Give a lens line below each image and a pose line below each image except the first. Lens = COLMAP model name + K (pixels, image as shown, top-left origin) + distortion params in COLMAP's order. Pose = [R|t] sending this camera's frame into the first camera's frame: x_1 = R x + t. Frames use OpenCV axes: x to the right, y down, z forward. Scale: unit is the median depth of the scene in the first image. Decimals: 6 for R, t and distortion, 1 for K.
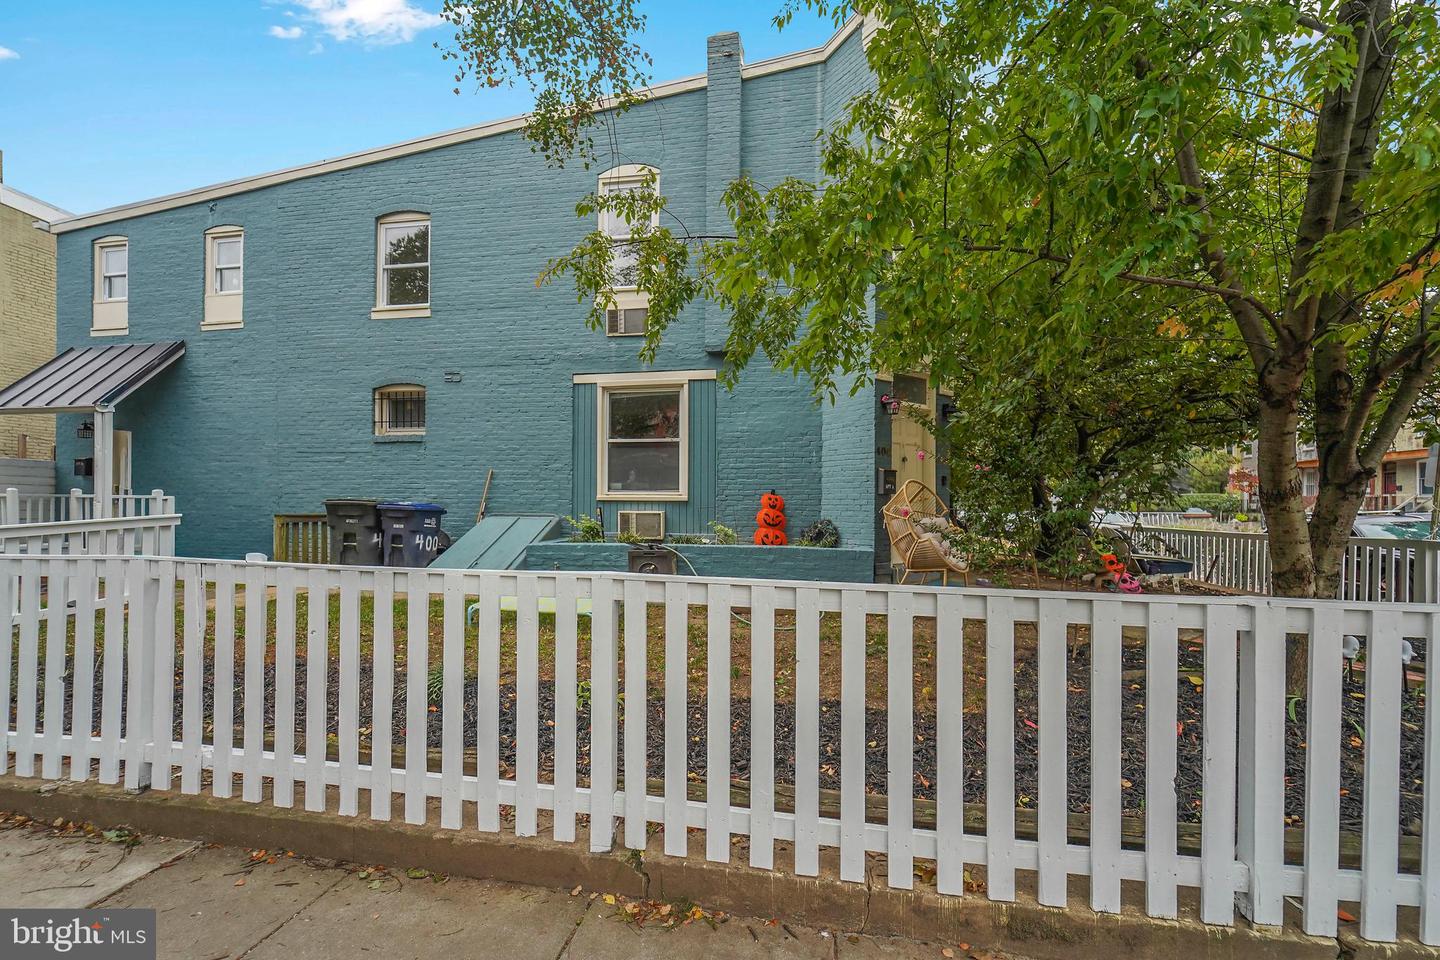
lens RADIAL K [[594.2, 0, 724.6], [0, 594.2, 510.0], [0, 0, 1]] dist [-0.000712, -0.000430]
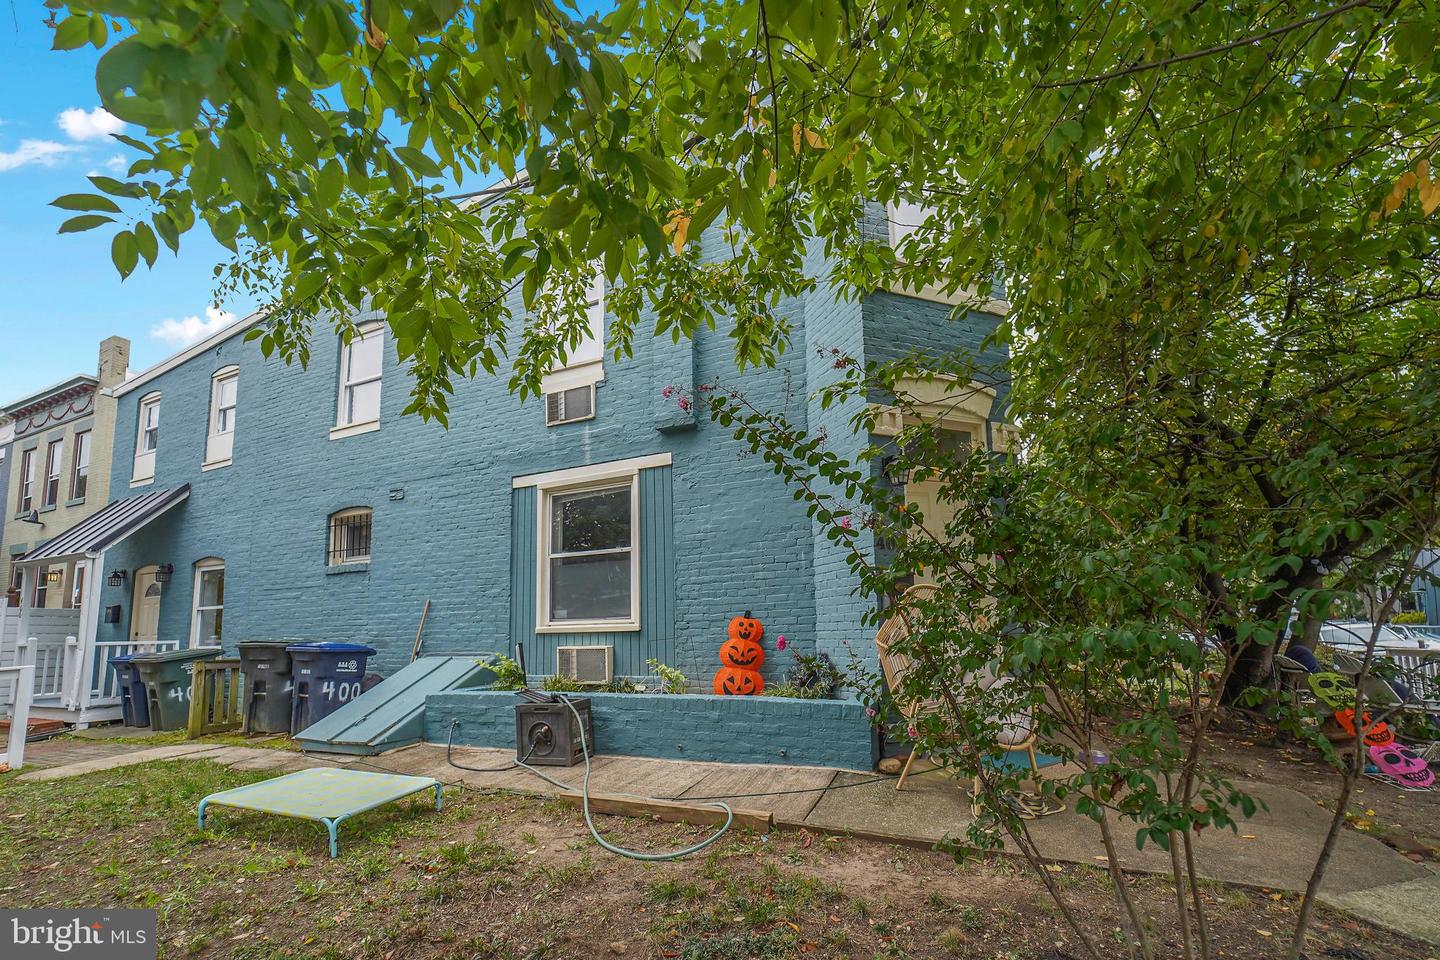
lens RADIAL K [[609.5, 0, 721.3], [0, 609.5, 570.1], [0, 0, 1]] dist [0.000083, -0.000015]
pose [[0.969165, -0.053776, -0.240472, 0.214221], [0.026455, 0.992963, -0.115434, -0.000203], [0.244987, 0.105513, 0.963768, 0.286589]]
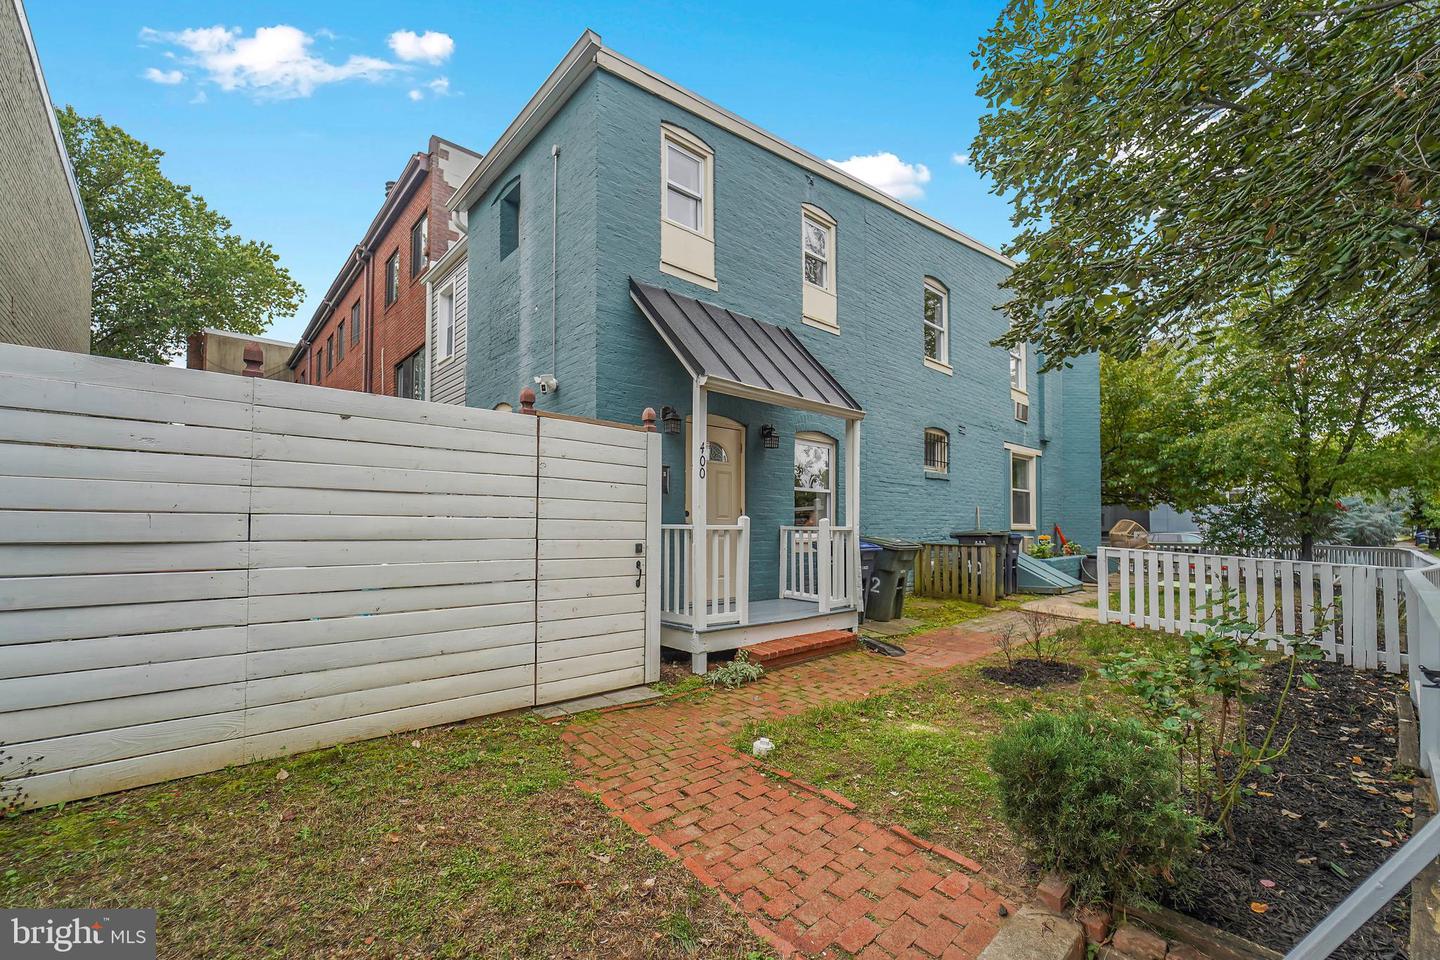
lens RADIAL K [[594.2, 0, 724.6], [0, 594.2, 510.0], [0, 0, 1]] dist [-0.000712, -0.000430]
pose [[0.609089, 0.019747, 0.792856, -1.797913], [-0.001144, 0.999711, -0.024020, -0.029746], [-0.793101, 0.013723, 0.608935, 0.672372]]
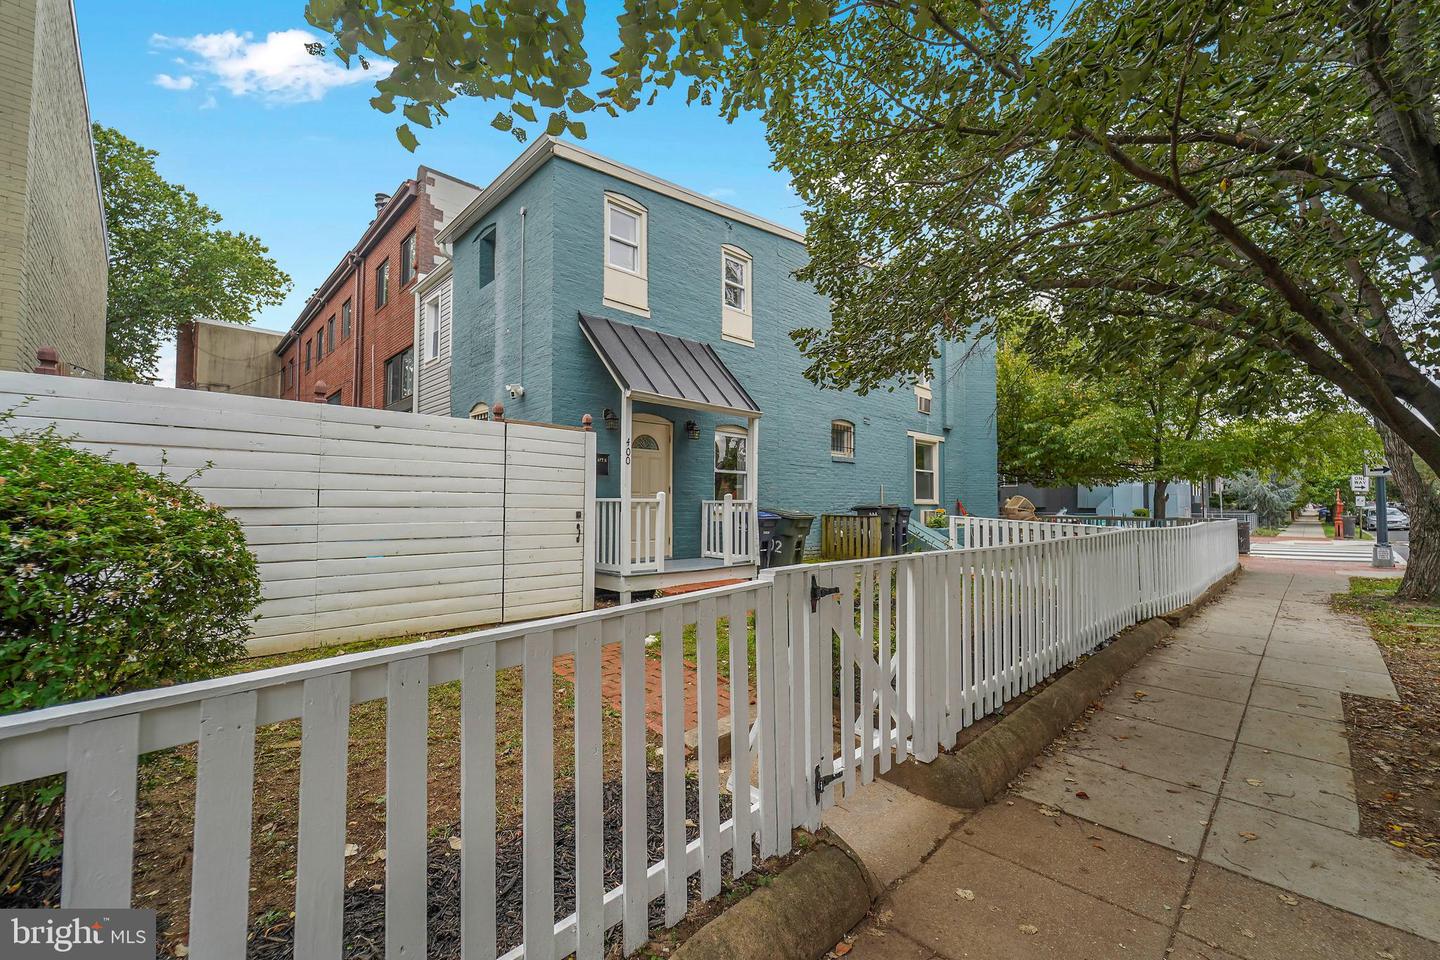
lens RADIAL K [[575.2, 0, 714.6], [0, 575.2, 479.1], [0, 0, 1]] dist [0.000818, 0.000142]
pose [[0.586369, 0.032062, 0.809409, -1.909245], [0.001575, 0.999169, -0.040720, -0.023170], [-0.810043, 0.025152, 0.585831, 0.493248]]
